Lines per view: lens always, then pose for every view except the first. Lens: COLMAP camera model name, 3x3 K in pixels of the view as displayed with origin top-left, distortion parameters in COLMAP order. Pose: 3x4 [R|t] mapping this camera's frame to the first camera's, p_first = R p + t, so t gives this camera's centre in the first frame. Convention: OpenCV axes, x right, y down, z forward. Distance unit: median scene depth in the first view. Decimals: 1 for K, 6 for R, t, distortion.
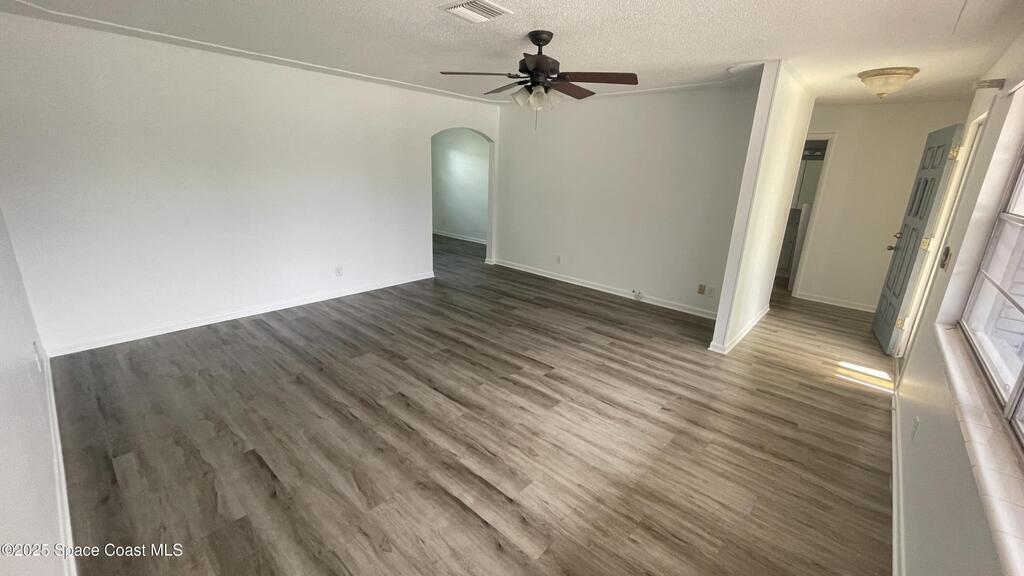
lens RADIAL K [[413.5, 0, 511.1], [0, 413.5, 285.0], [0, 0, 1]] dist [-0.001496, -0.000304]
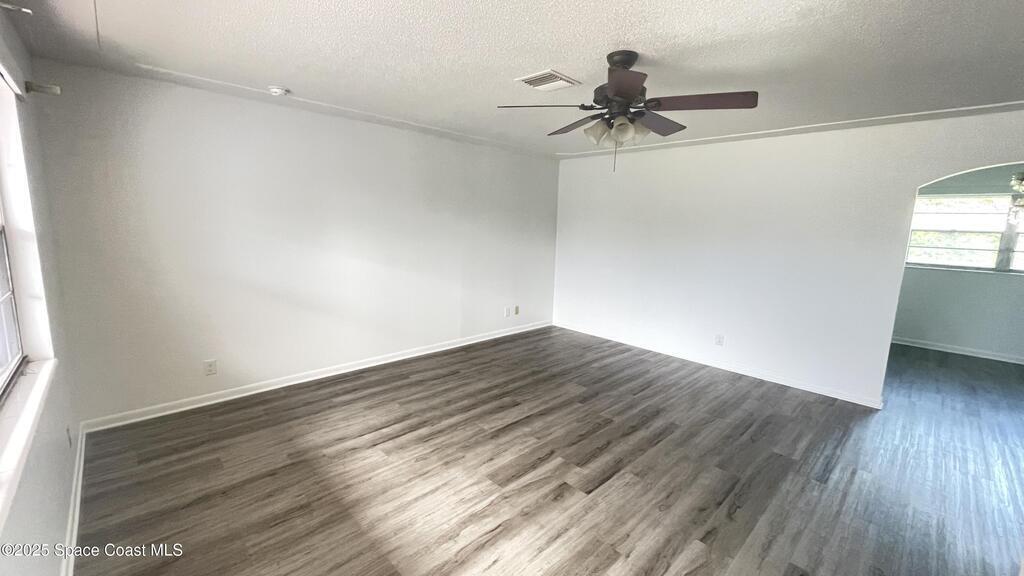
lens RADIAL K [[413.5, 0, 511.1], [0, 413.5, 285.0], [0, 0, 1]] dist [-0.001496, -0.000304]
pose [[-0.077733, 0.109120, -0.990985, 0.882544], [-0.306428, 0.943262, 0.127901, -0.208798], [0.948715, 0.313608, -0.039885, 0.911652]]
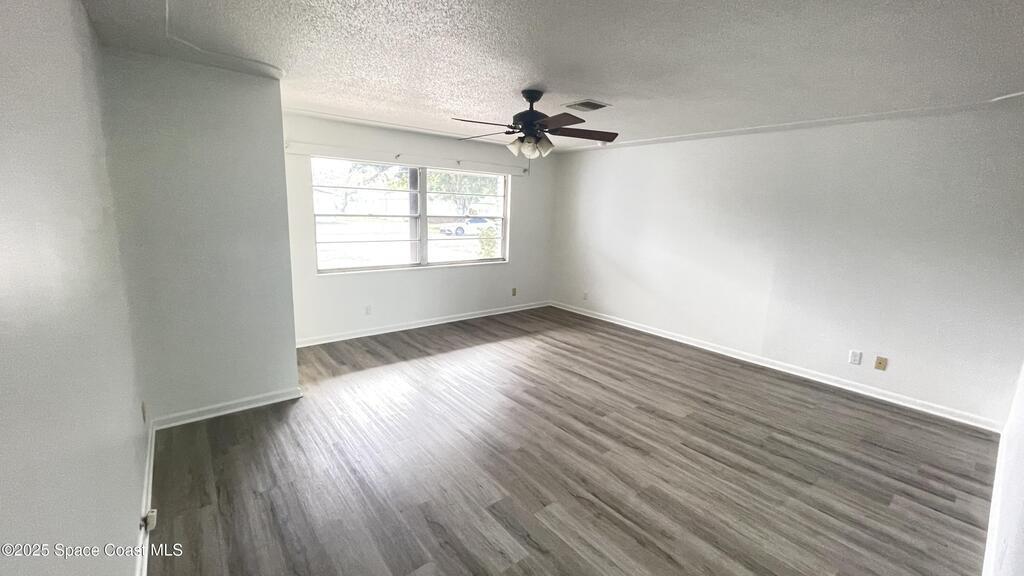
lens RADIAL K [[413.5, 0, 511.1], [0, 413.5, 285.0], [0, 0, 1]] dist [-0.001496, -0.000304]
pose [[-0.983766, -0.100171, 0.148899, -0.085566], [-0.022636, 0.892354, 0.450768, -0.610312], [-0.178025, 0.440080, -0.880135, 2.097594]]
